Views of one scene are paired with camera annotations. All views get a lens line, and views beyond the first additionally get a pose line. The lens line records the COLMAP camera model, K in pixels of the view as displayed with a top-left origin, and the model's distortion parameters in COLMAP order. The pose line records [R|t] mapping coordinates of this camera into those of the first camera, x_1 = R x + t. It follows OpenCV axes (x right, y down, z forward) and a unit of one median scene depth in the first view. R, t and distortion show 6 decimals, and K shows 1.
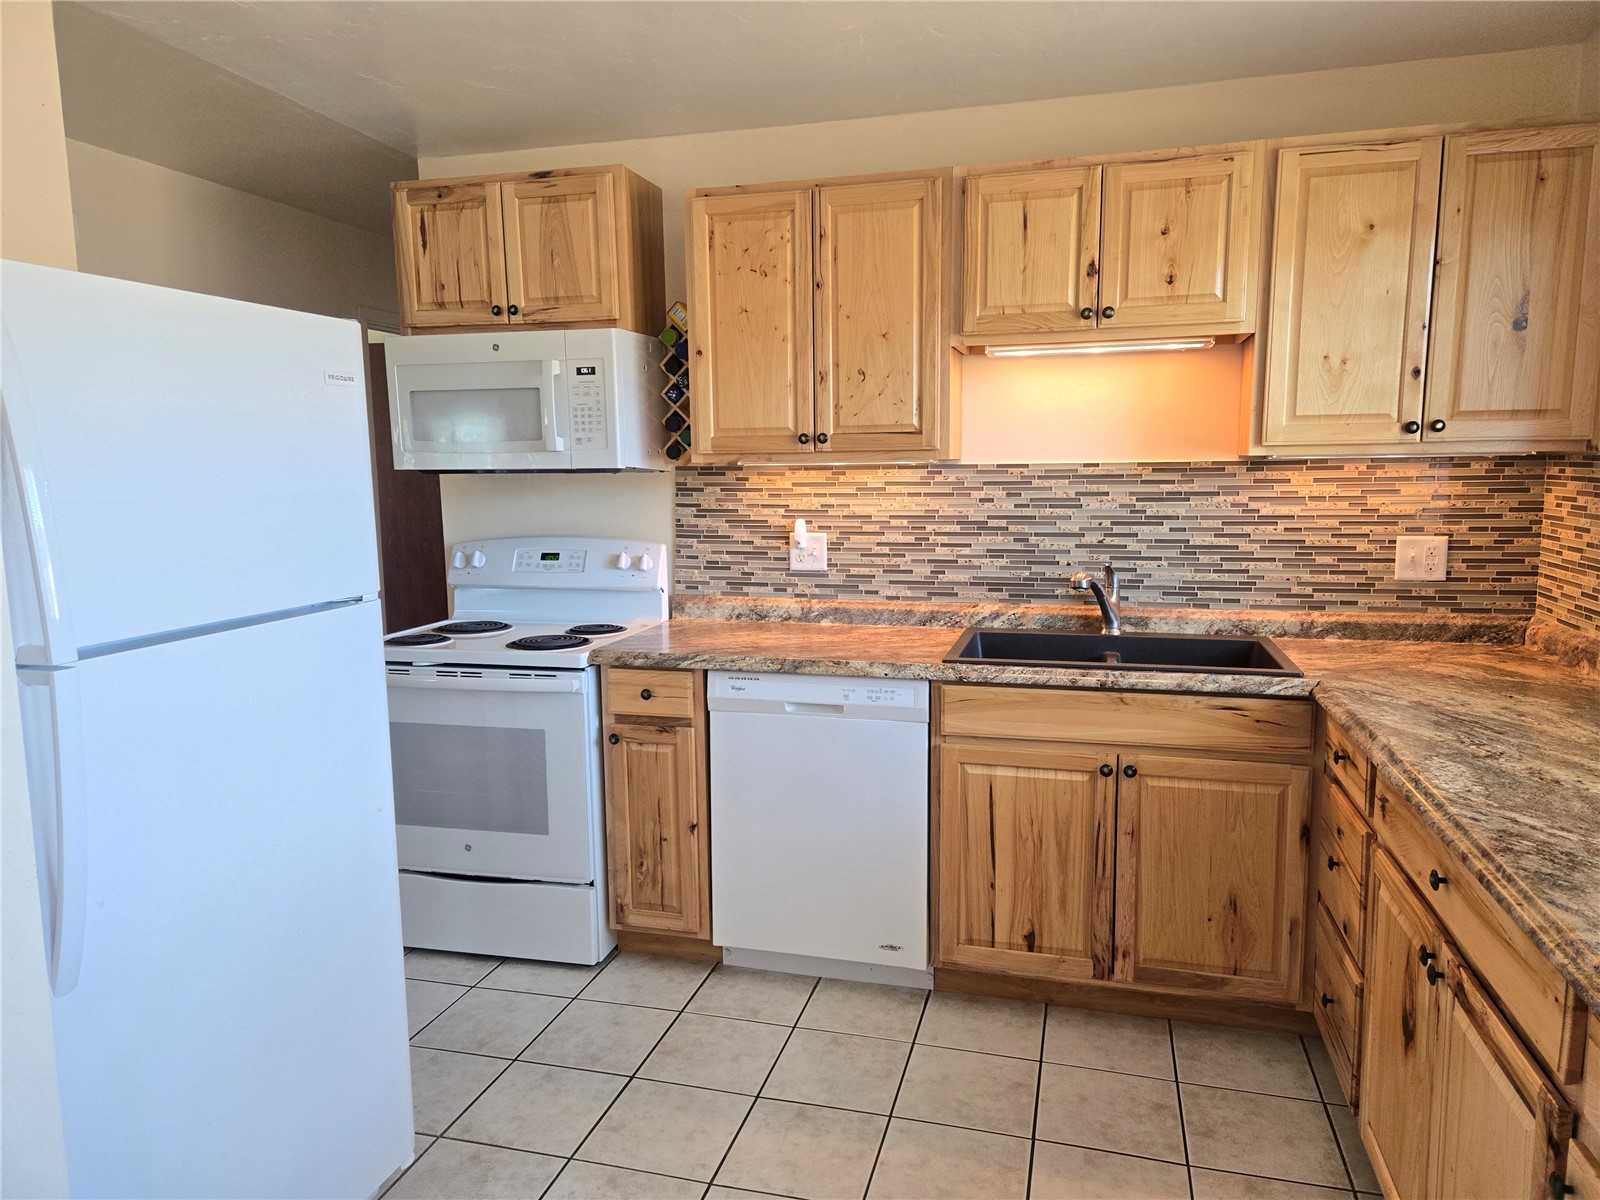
lens RADIAL K [[1073.8, 0, 787.3], [0, 1073.8, 603.0], [0, 0, 1]] dist [0.076356, -0.065269]
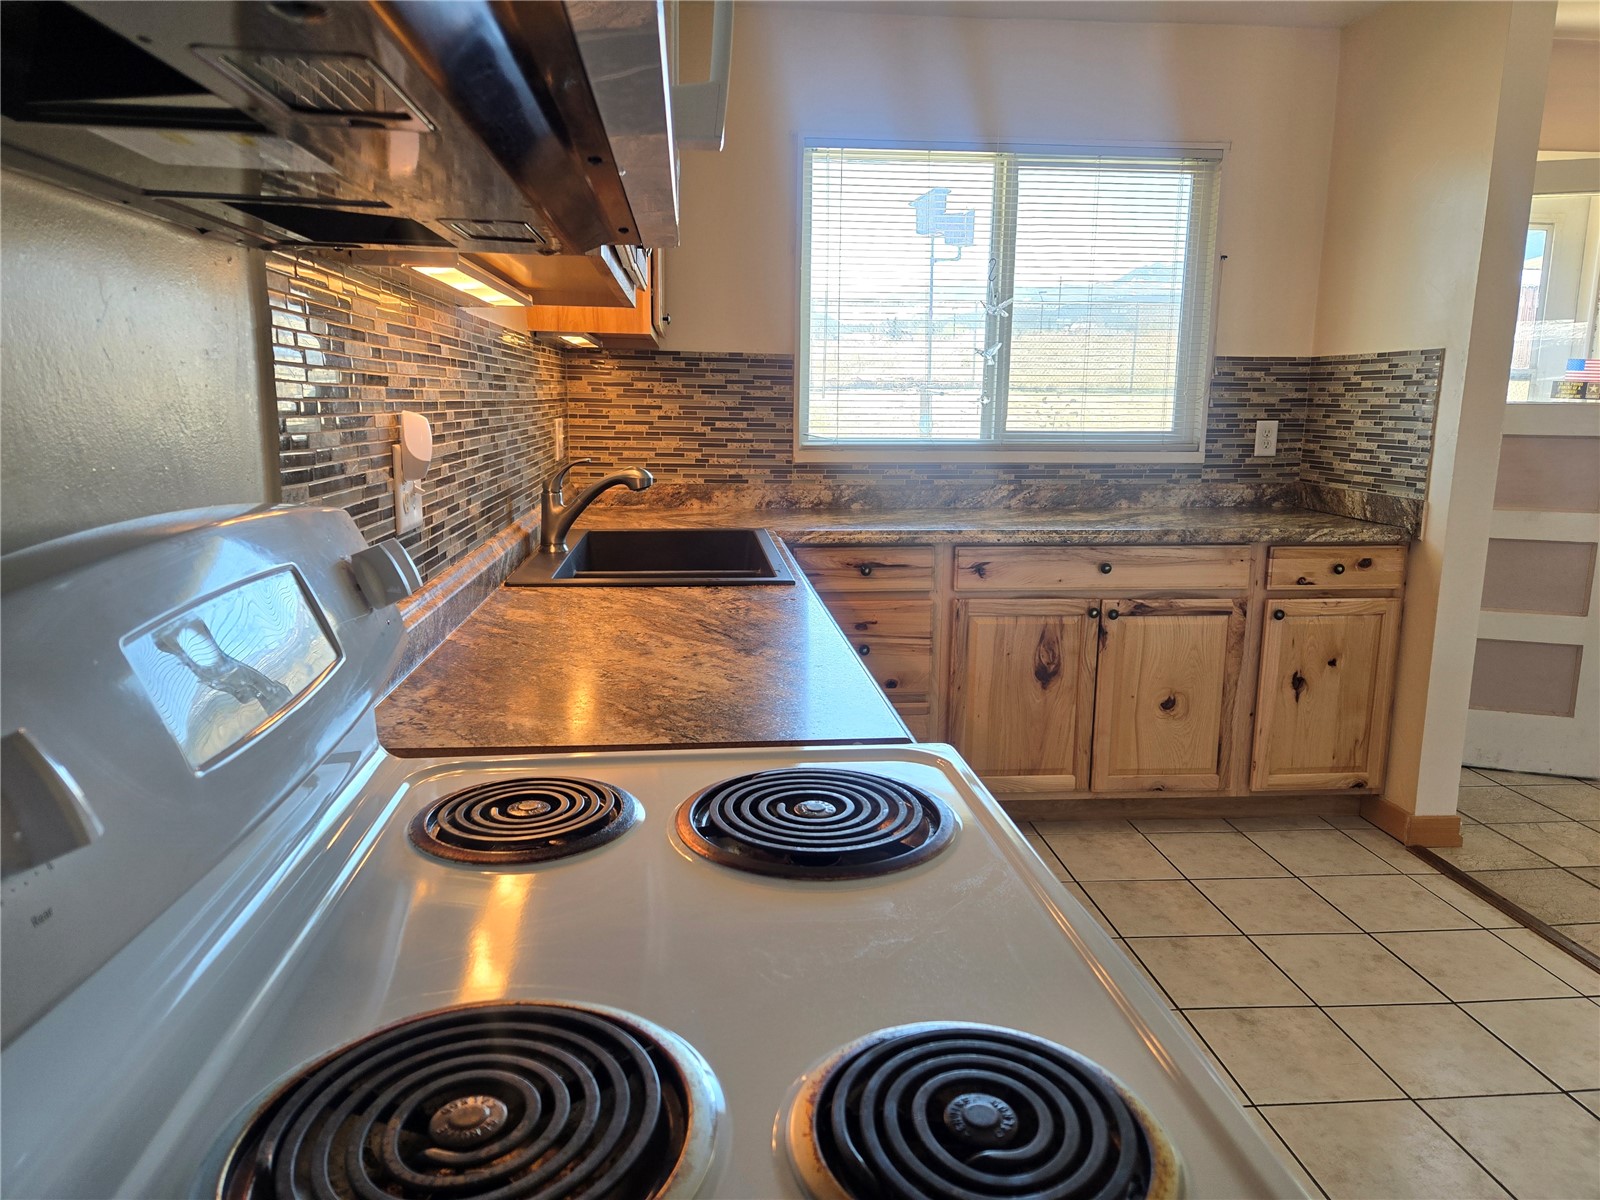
lens RADIAL K [[1073.8, 0, 802.2], [0, 1073.8, 587.0], [0, 0, 1]] dist [0.076356, -0.065269]
pose [[-0.365257, -0.157041, 0.917565, -0.539010], [0.115154, 0.970475, 0.211936, -0.101270], [-0.923757, 0.183072, -0.336389, 1.194191]]
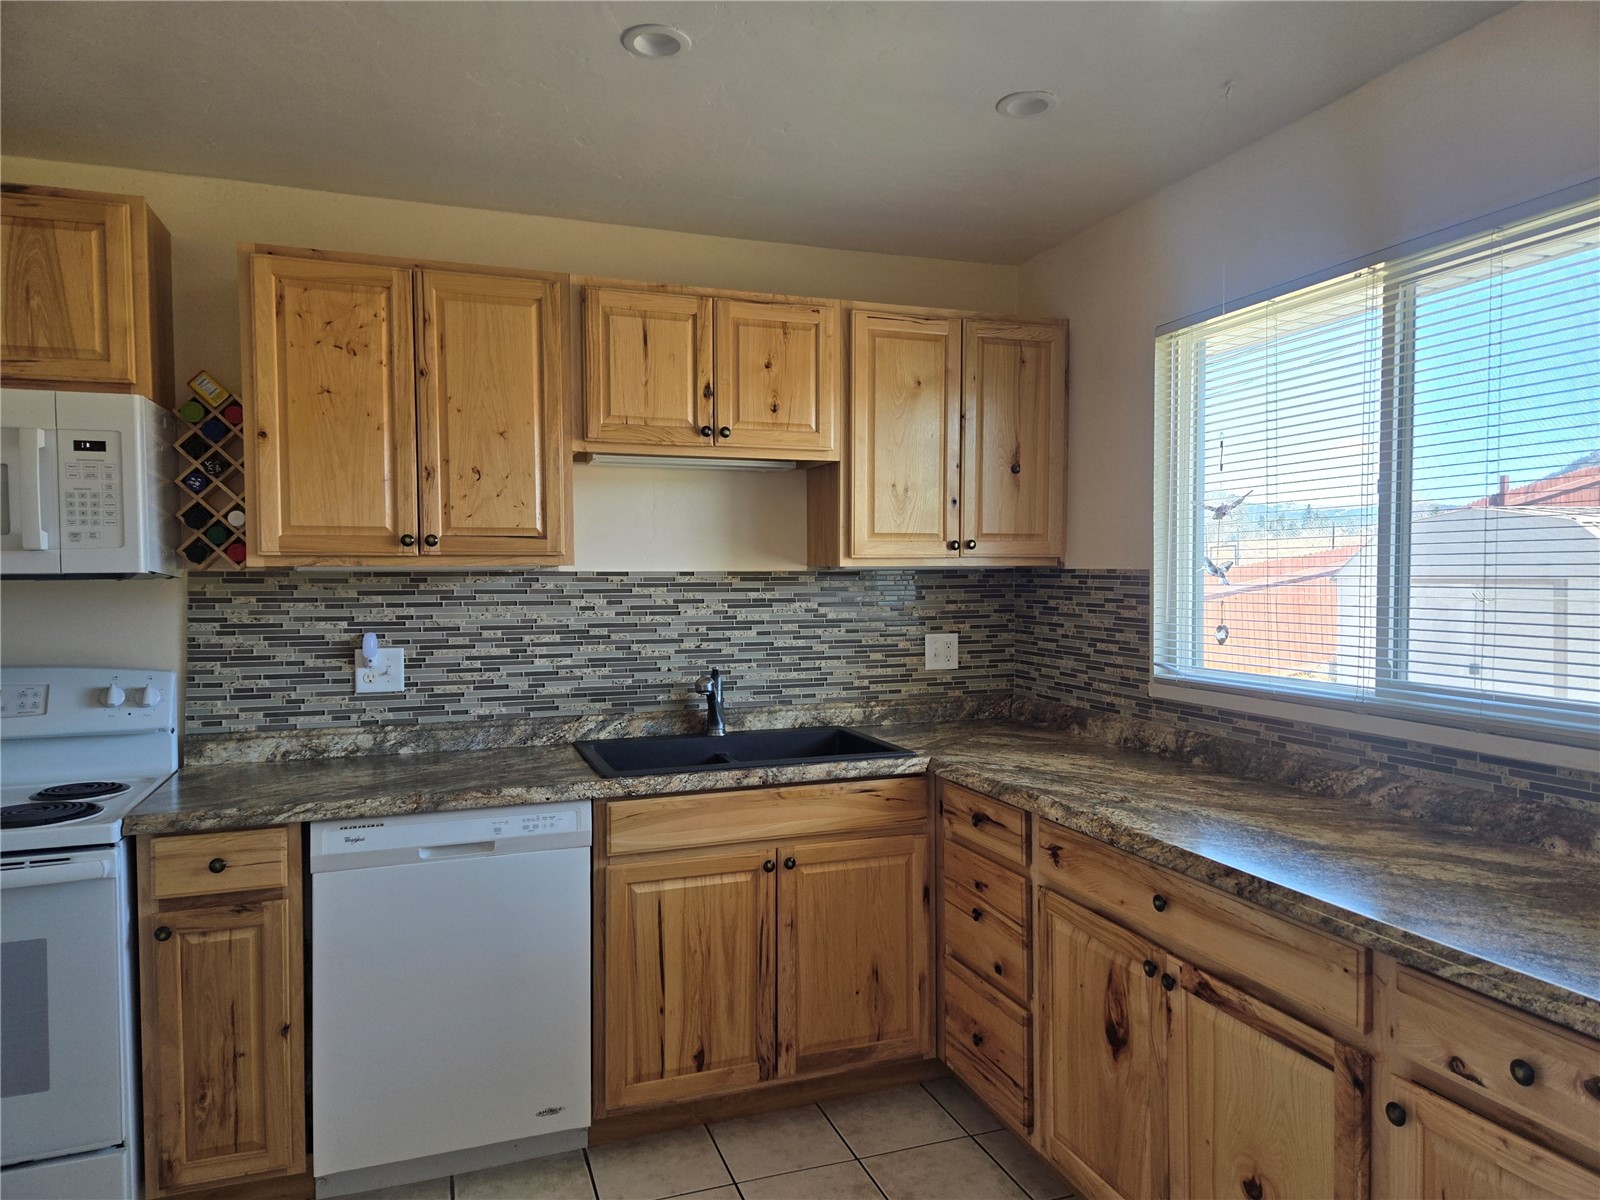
lens RADIAL K [[1073.8, 0, 809.3], [0, 1073.8, 599.5], [0, 0, 1]] dist [0.076356, -0.065269]
pose [[0.812971, -0.008116, 0.582247, -0.247802], [0.071185, 0.993788, -0.085541, -0.006632], [-0.577936, 0.110990, 0.808499, 0.108677]]
